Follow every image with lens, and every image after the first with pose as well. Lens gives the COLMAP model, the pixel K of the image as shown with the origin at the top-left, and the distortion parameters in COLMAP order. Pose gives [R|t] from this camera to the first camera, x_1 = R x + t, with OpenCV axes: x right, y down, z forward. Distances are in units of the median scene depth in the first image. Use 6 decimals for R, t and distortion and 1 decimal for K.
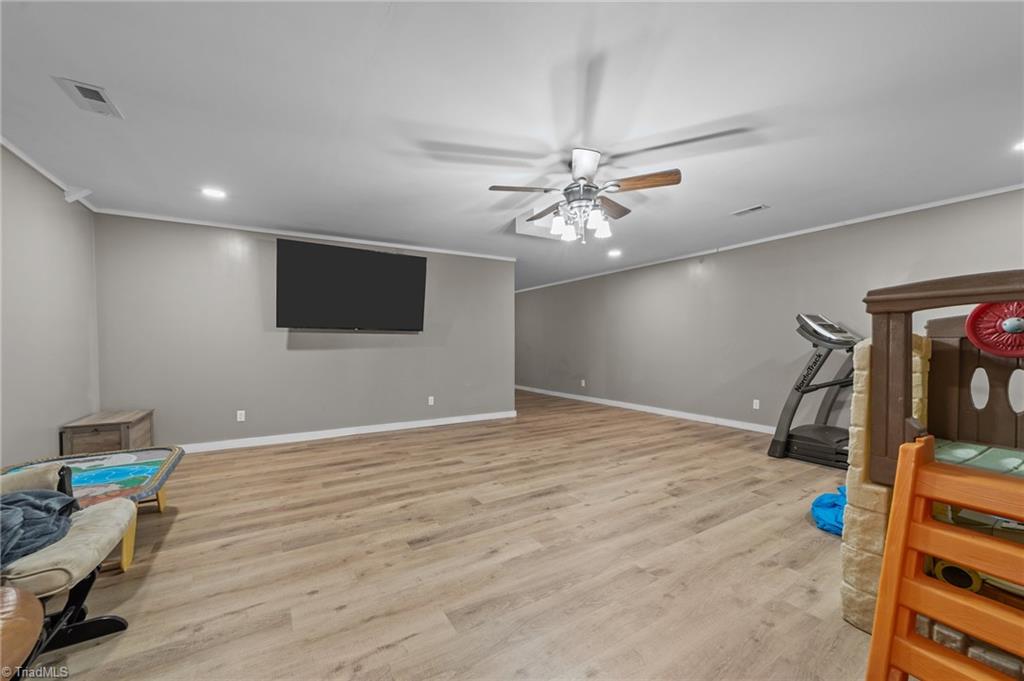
lens RADIAL K [[397.6, 0, 517.4], [0, 397.6, 349.2], [0, 0, 1]] dist [-0.009646, 0.003401]
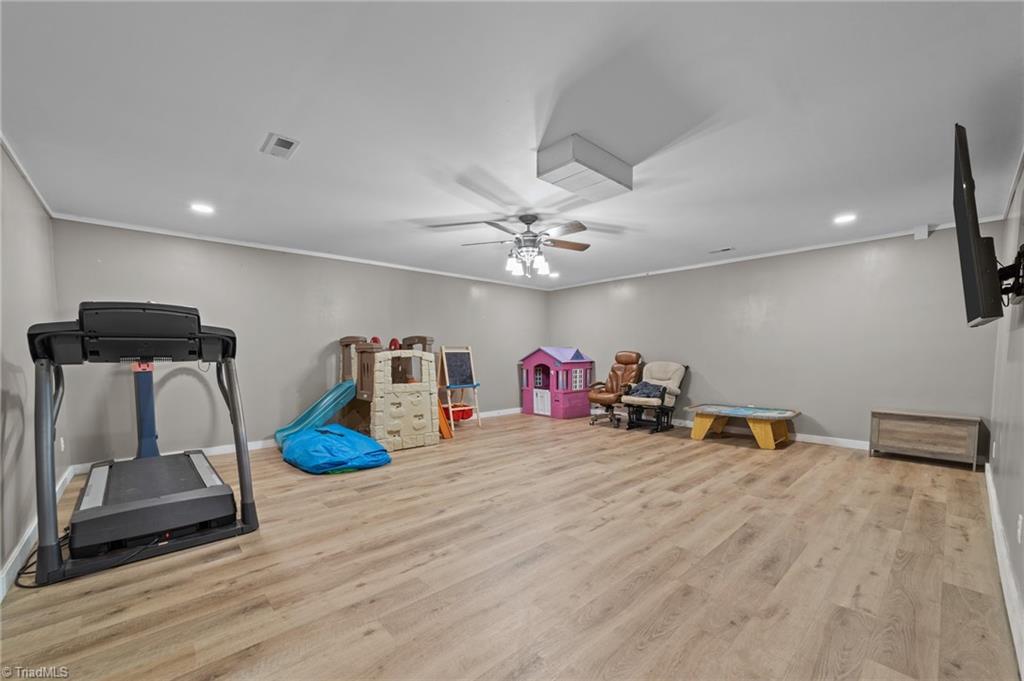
lens RADIAL K [[397.6, 0, 511.7], [0, 397.6, 345.8], [0, 0, 1]] dist [-0.009646, 0.003401]
pose [[-0.983447, 0.002225, -0.181180, 0.387891], [0.003236, 0.999981, -0.005281, -0.028944], [0.181165, -0.005780, -0.983436, 1.944562]]
